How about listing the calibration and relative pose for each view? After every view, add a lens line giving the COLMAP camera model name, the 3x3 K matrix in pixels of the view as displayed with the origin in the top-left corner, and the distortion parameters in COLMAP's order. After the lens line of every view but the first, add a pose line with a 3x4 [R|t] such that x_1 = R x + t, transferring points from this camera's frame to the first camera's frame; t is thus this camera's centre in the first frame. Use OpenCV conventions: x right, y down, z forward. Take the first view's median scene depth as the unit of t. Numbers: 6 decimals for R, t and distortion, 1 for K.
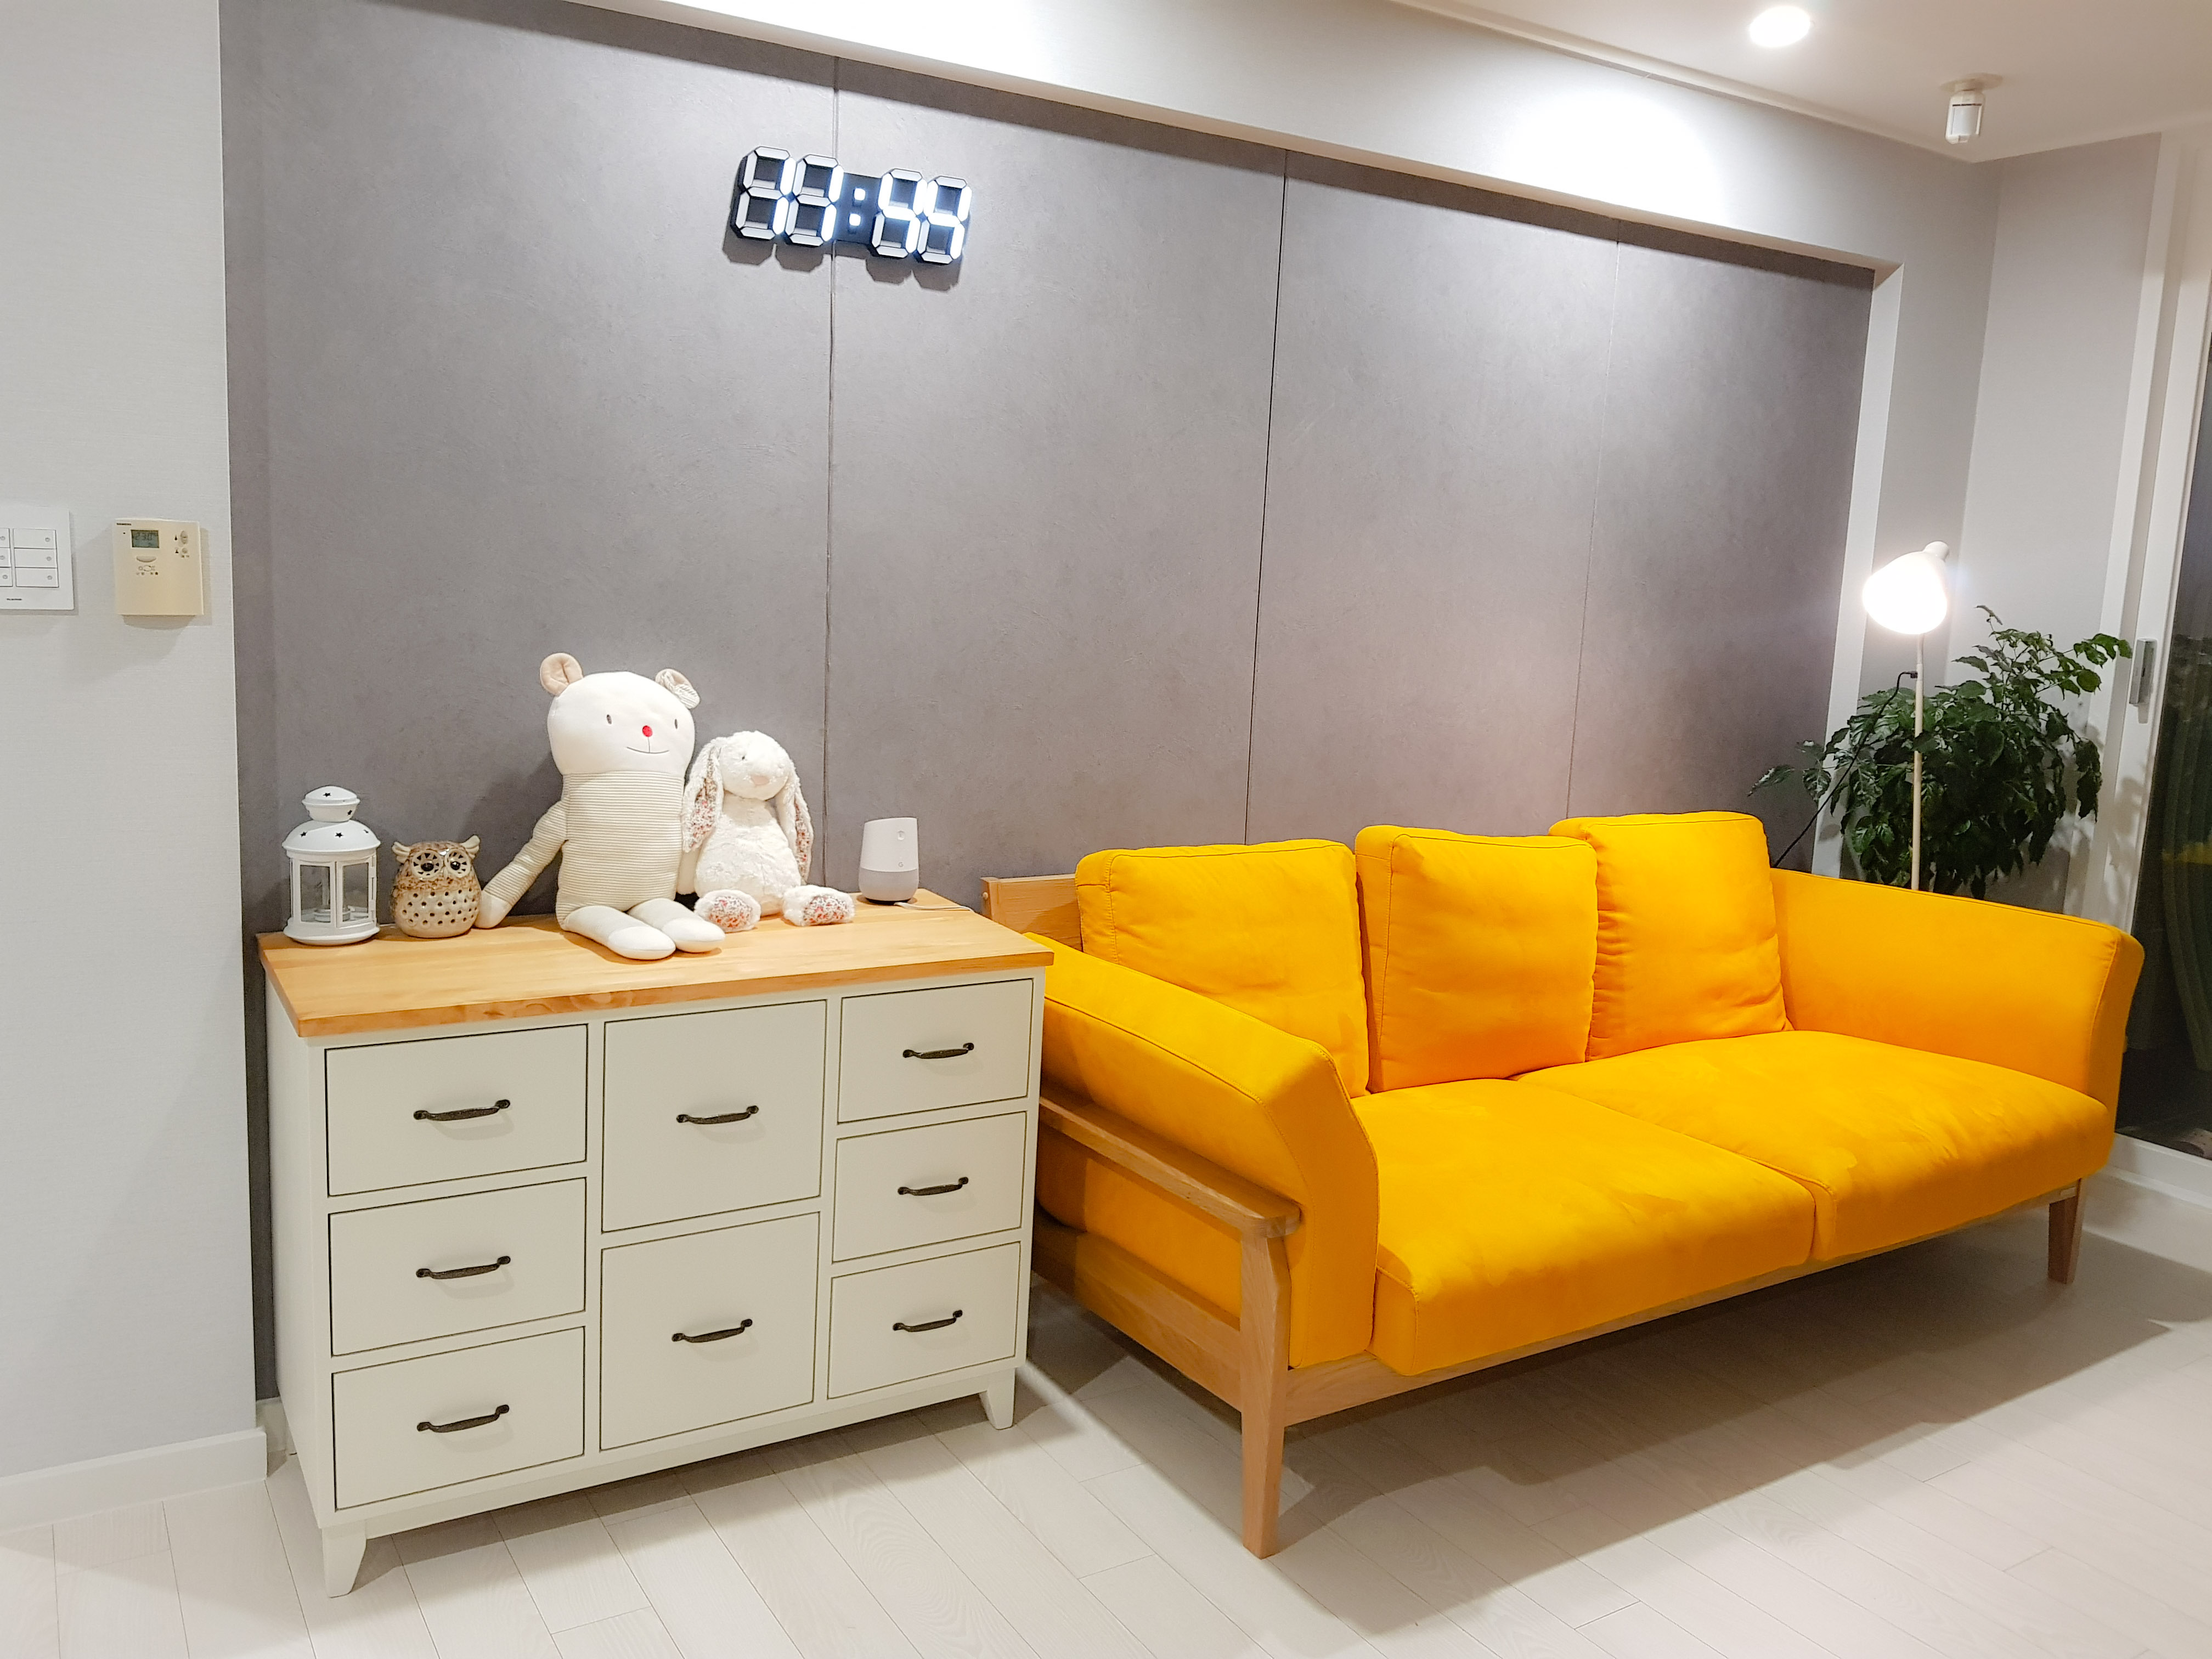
lens RADIAL K [[1742.7, 0, 1111.5], [0, 1742.7, 821.9], [0, 0, 1]] dist [0.088628, -0.144866]
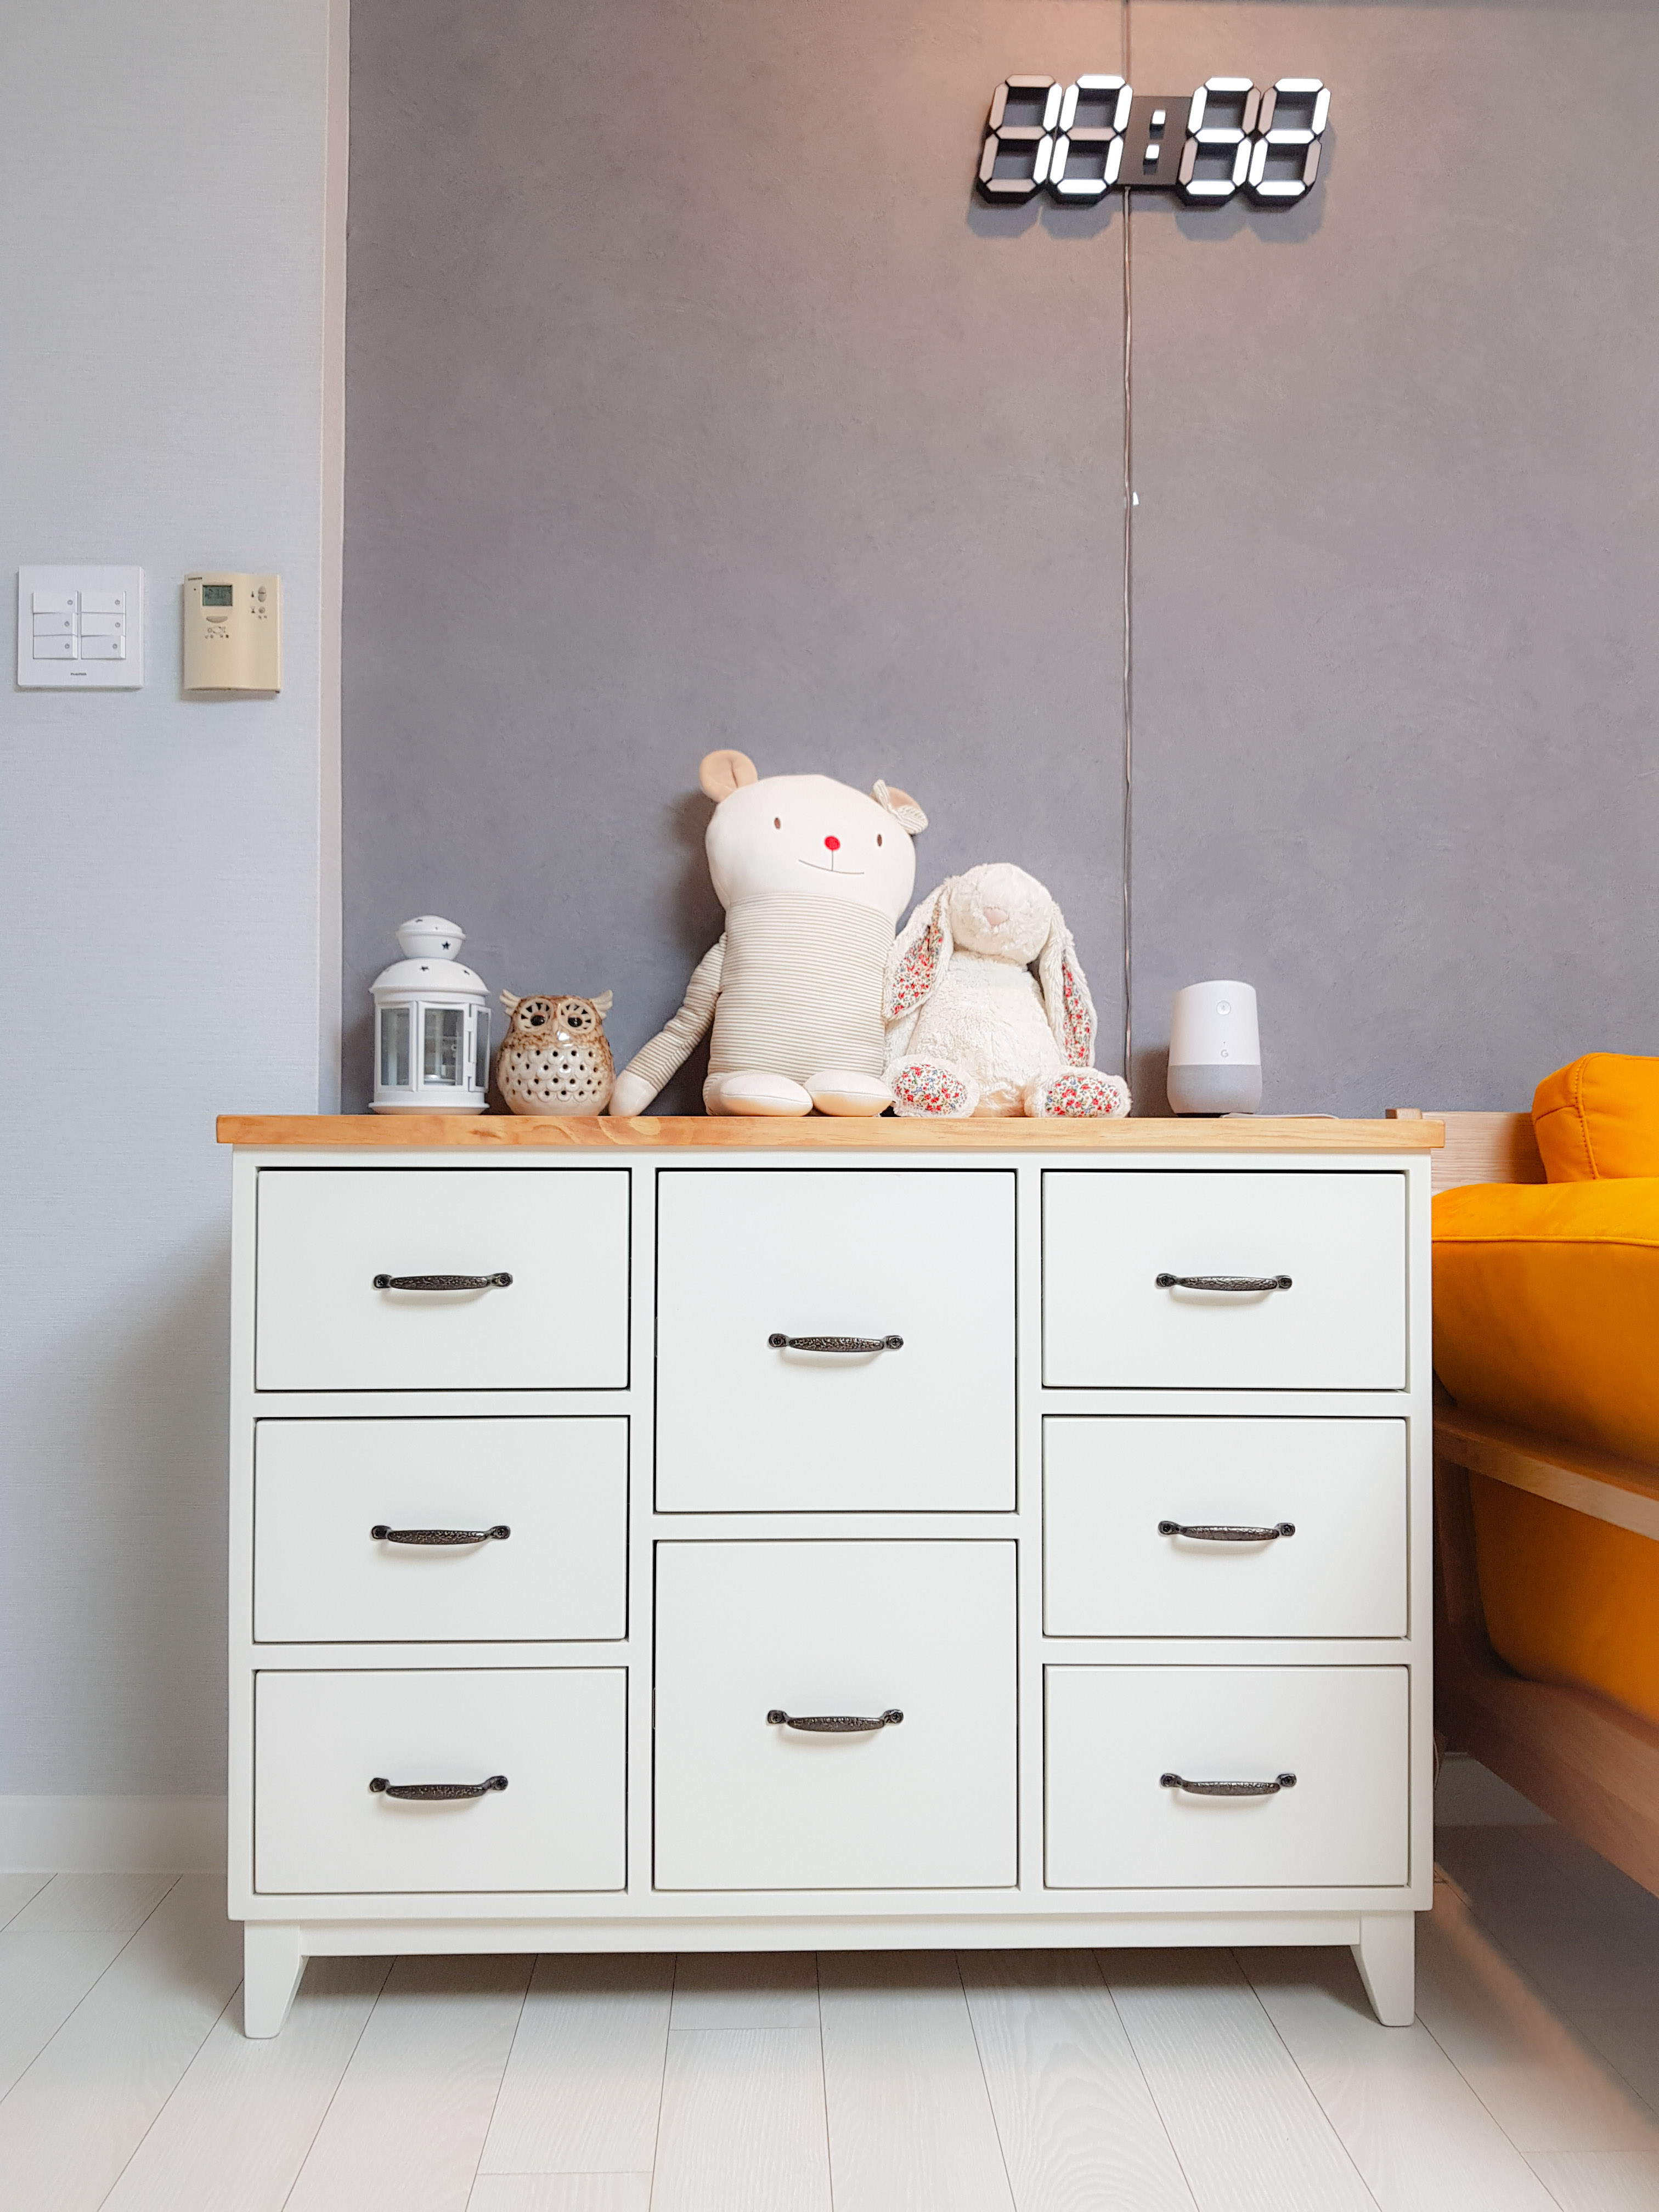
lens RADIAL K [[1742.7, 0, 829.5], [0, 1742.7, 1106.0], [0, 0, 1]] dist [0.088628, -0.144866]
pose [[0.864911, -0.056387, -0.498748, 0.076949], [-0.036541, 0.983959, -0.174613, 0.170124], [0.500594, 0.169249, 0.848976, 0.404602]]
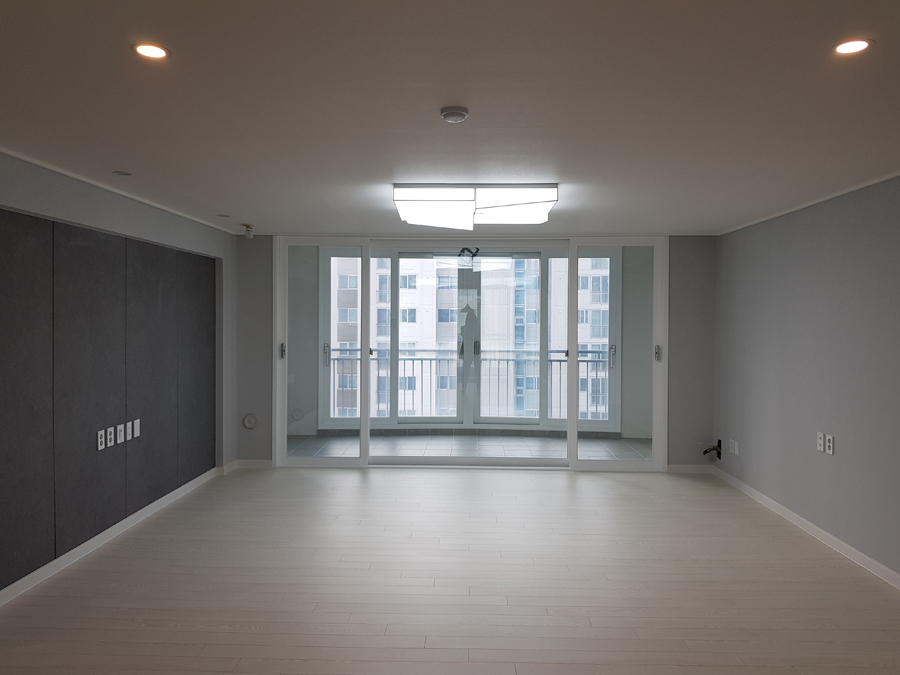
lens RADIAL K [[711.2, 0, 448.2], [0, 711.2, 330.4], [0, 0, 1]] dist [0.111098, -0.192599]
pose [[0.564516, -0.054910, 0.823593, -0.985136], [0.143223, 0.989166, -0.032220, -0.026185], [-0.812901, 0.136147, 0.566265, -0.555637]]
